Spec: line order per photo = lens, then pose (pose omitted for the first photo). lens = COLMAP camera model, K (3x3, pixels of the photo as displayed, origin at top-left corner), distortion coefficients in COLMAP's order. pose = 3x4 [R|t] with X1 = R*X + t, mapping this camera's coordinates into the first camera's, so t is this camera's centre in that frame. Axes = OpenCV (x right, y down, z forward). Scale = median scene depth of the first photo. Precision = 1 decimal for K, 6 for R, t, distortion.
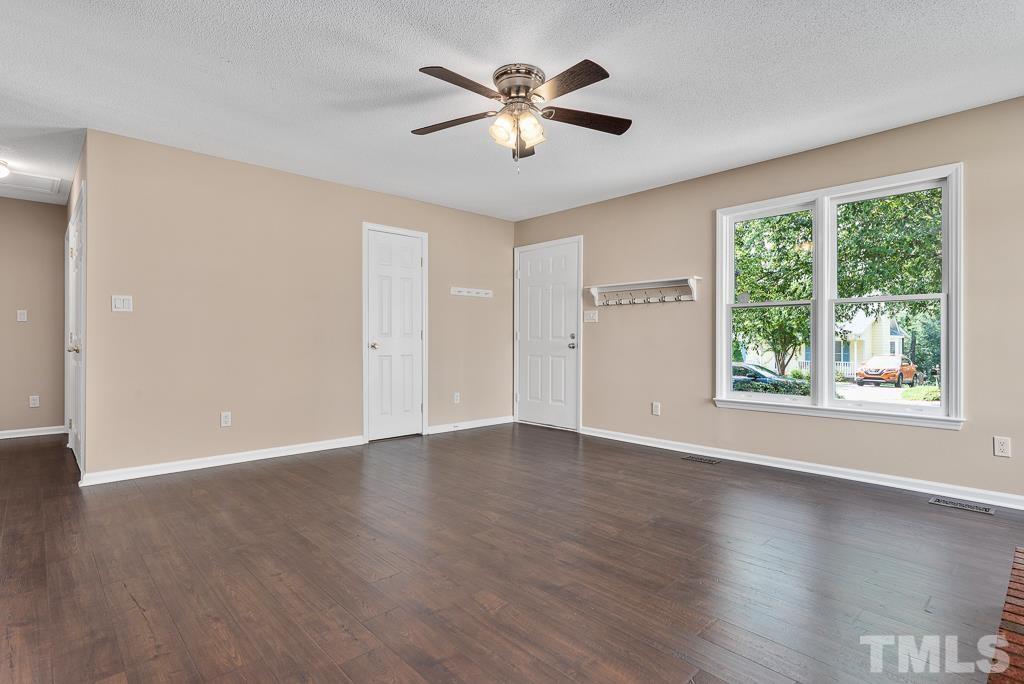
lens RADIAL K [[499.8, 0, 512.0], [0, 499.8, 342.0], [0, 0, 1]] dist [0.000657, 0.000648]
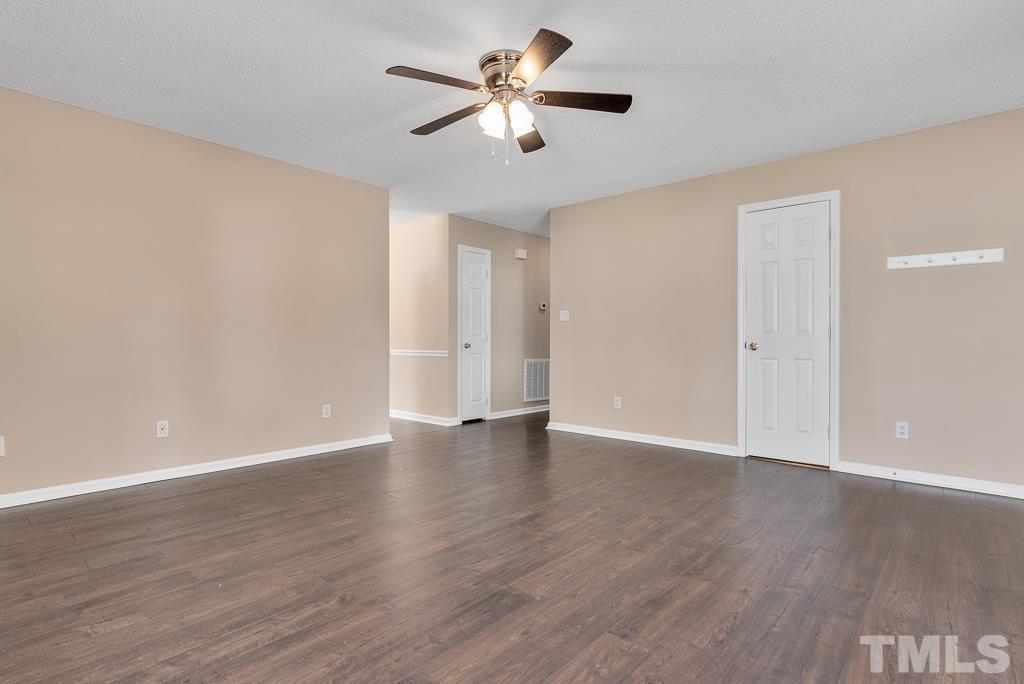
lens RADIAL K [[511.9, 0, 529.9], [0, 511.9, 345.4], [0, 0, 1]] dist [0.002105, 0.000281]
pose [[0.115955, 0.008885, -0.993215, 0.808833], [-0.005766, 0.999949, 0.008272, 0.001945], [0.993238, 0.004767, 0.116001, 0.755229]]
